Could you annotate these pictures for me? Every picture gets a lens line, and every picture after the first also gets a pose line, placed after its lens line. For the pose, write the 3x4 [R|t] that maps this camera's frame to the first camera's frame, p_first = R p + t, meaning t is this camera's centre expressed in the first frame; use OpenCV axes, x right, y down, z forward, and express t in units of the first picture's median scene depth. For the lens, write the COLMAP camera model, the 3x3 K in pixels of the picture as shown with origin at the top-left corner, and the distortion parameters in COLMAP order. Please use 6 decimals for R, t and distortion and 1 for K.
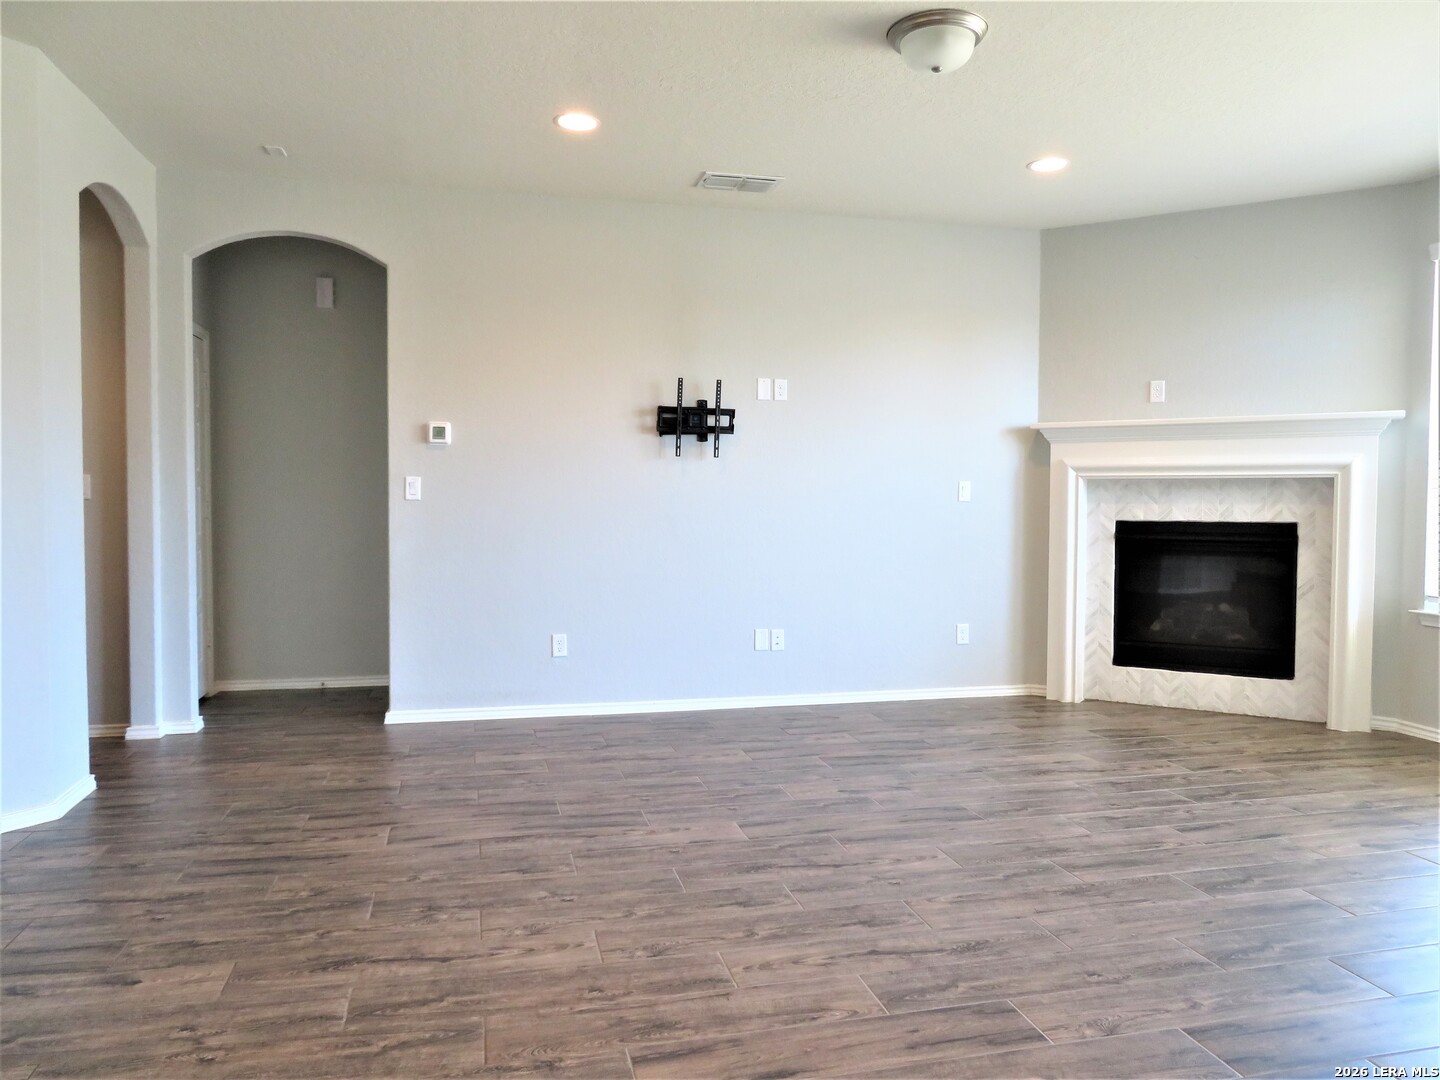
lens RADIAL K [[1021.9, 0, 717.1], [0, 1021.9, 537.3], [0, 0, 1]] dist [-0.015967, 0.005490]
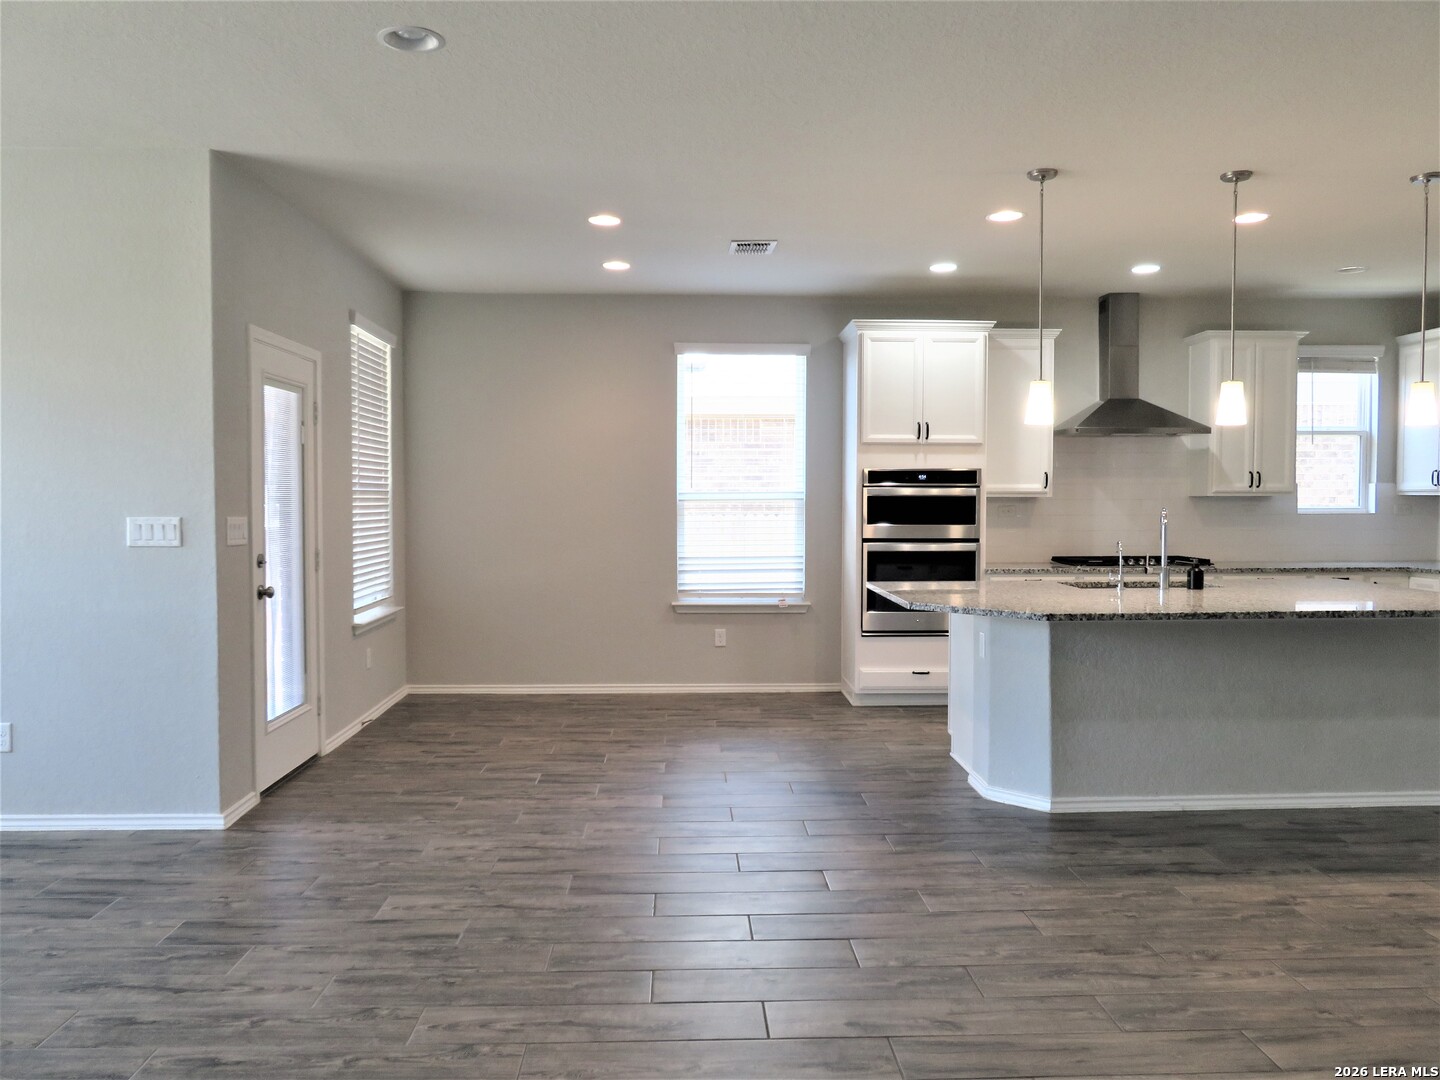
lens RADIAL K [[1087.4, 0, 727.9], [0, 1087.4, 531.4], [0, 0, 1]] dist [-0.016775, 0.007306]
pose [[-0.981441, -0.009843, 0.191511, -0.420975], [0.004333, 0.997289, 0.073461, -0.101014], [-0.191715, 0.072927, -0.978738, 1.339540]]
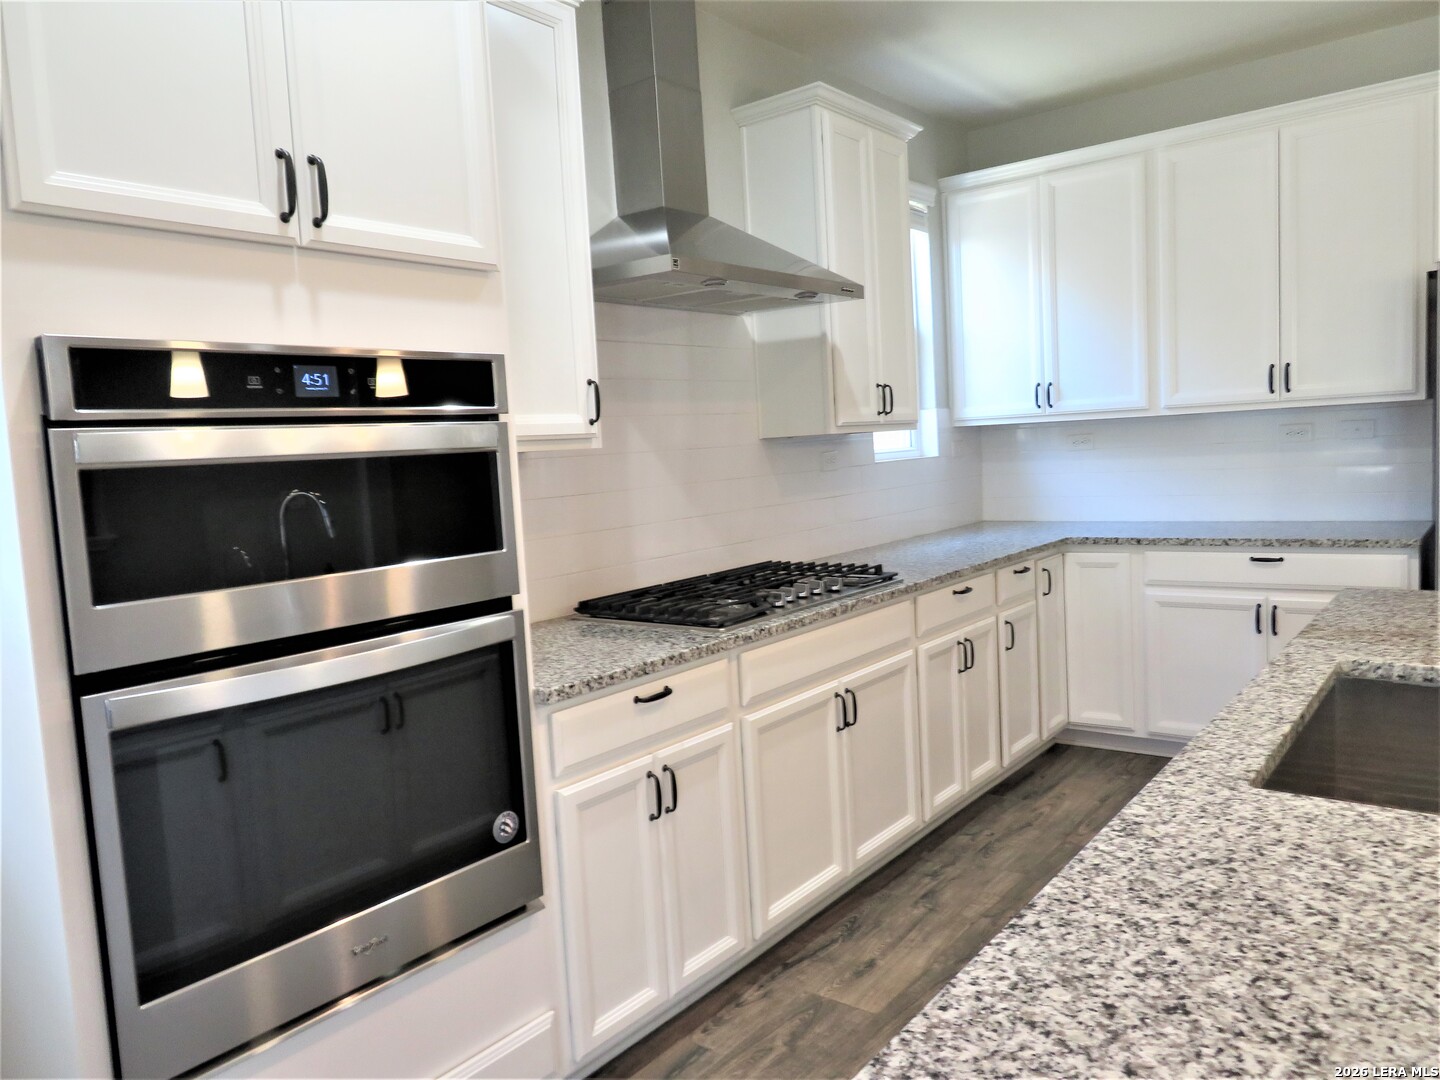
lens RADIAL K [[1021.9, 0, 712.0], [0, 1021.9, 537.8], [0, 0, 1]] dist [-0.015967, 0.005490]
pose [[-0.788234, 0.096582, -0.607750, -0.261688], [0.027420, 0.992138, 0.122104, -0.040855], [0.614765, 0.079582, -0.784685, -0.047187]]
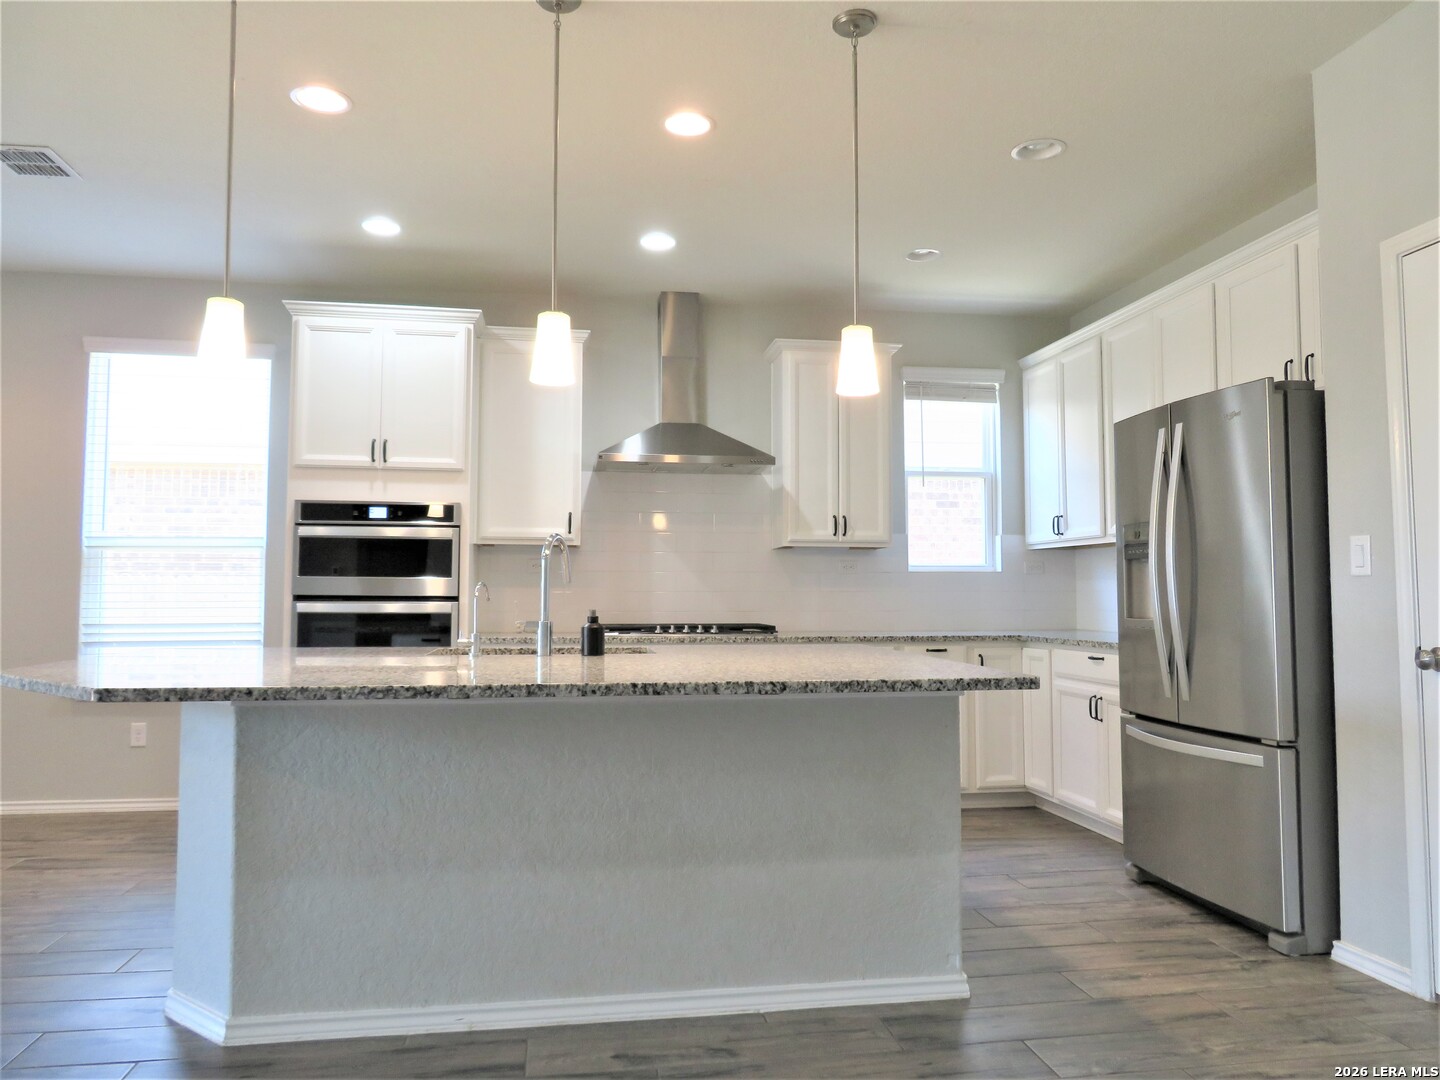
lens RADIAL K [[1021.9, 0, 726.0], [0, 1021.9, 540.8], [0, 0, 1]] dist [-0.015967, 0.005490]
pose [[-0.997081, -0.002775, 0.076302, -0.909398], [-0.003516, 0.999948, -0.009580, -0.013066], [-0.076271, -0.009820, -0.997039, 0.732786]]
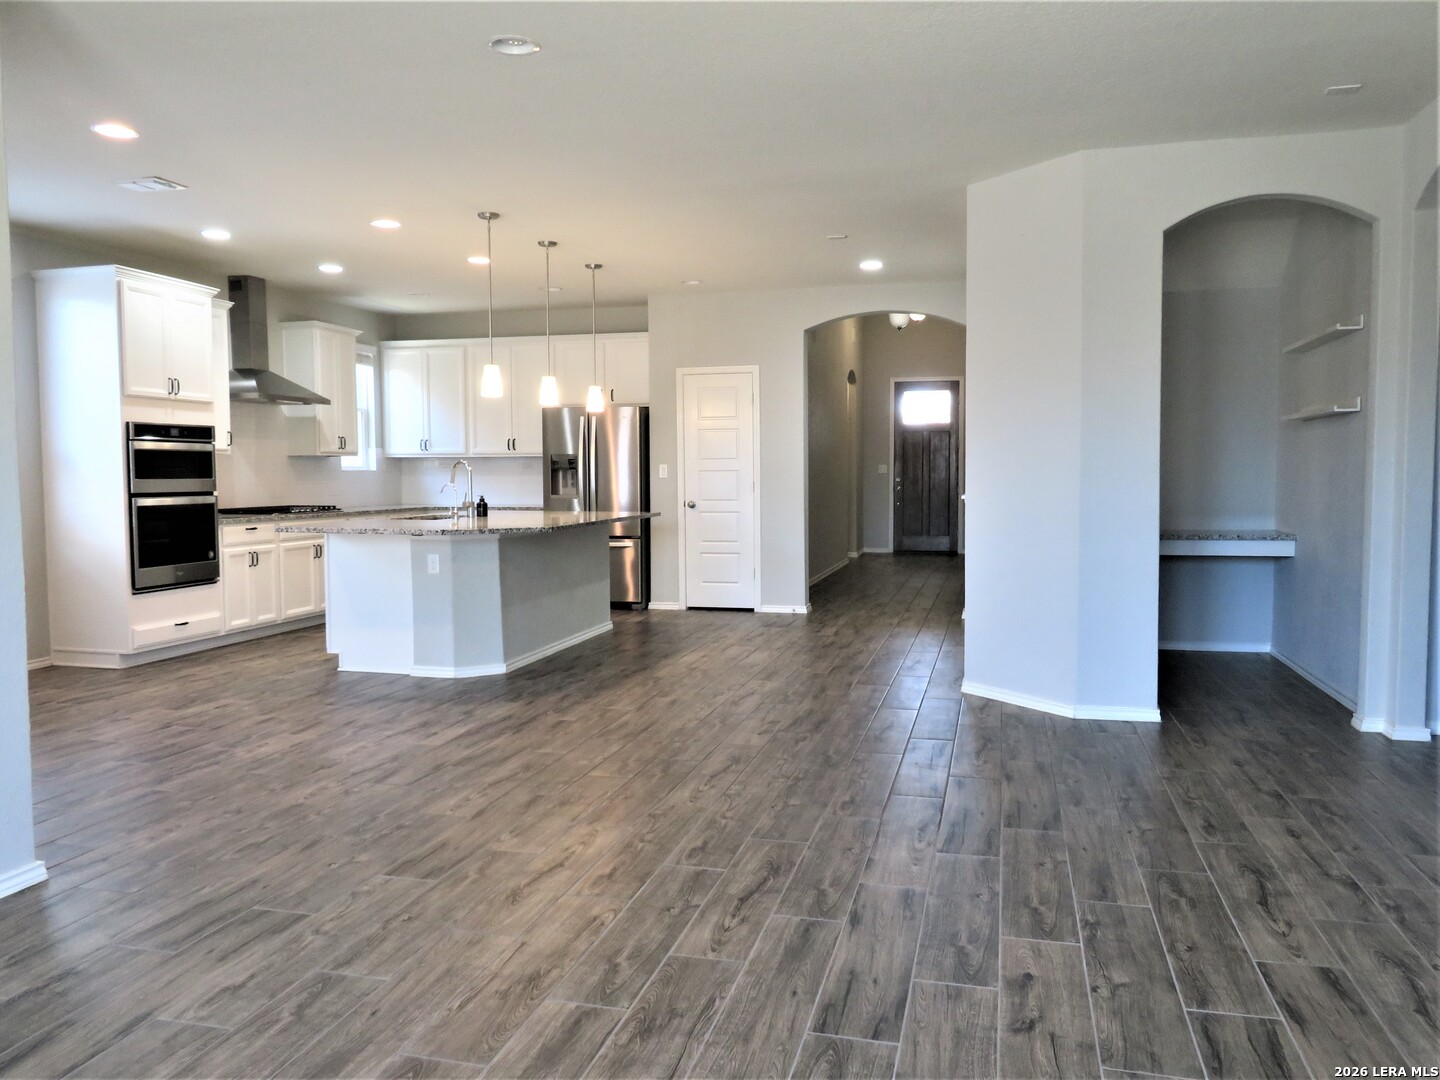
lens RADIAL K [[1087.4, 0, 727.7], [0, 1087.4, 545.3], [0, 0, 1]] dist [-0.016775, 0.007306]
pose [[-0.455910, 0.057758, -0.888150, 0.807574], [-0.037717, 0.995742, 0.084116, -0.056931], [0.889226, 0.071848, -0.451791, 1.184205]]
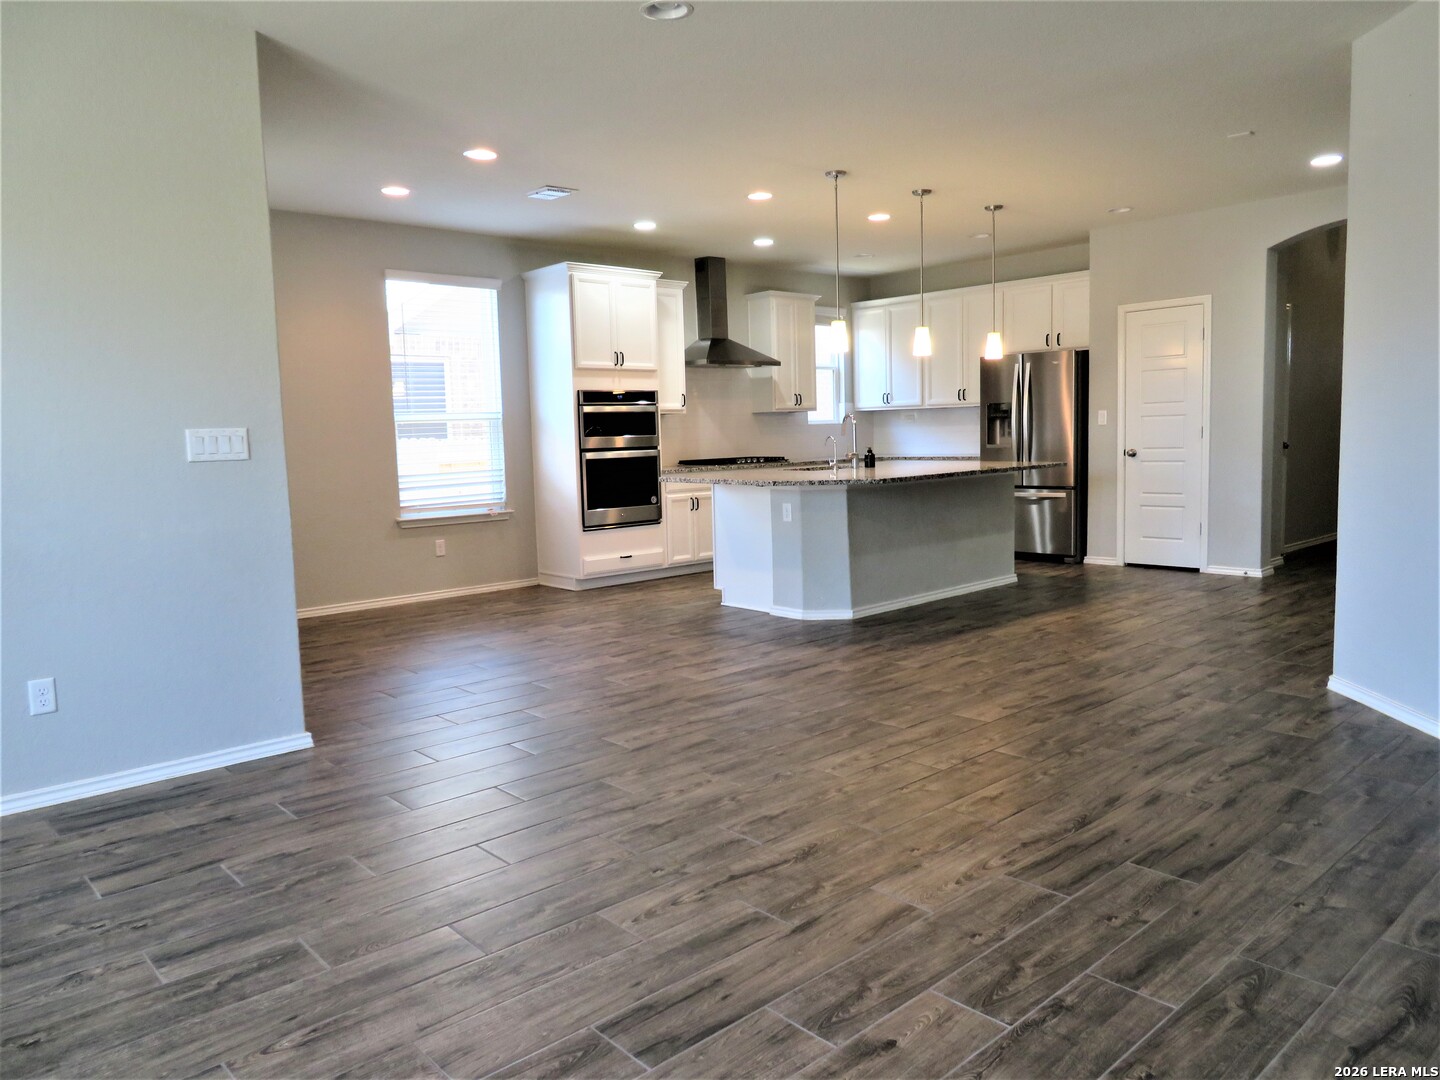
lens RADIAL K [[1021.9, 0, 730.9], [0, 1021.9, 544.9], [0, 0, 1]] dist [-0.015967, 0.005490]
pose [[-0.870137, 0.075755, -0.486953, 0.436446], [0.002987, 0.988907, 0.148506, -0.068309], [0.492801, 0.127766, -0.860711, 1.441684]]
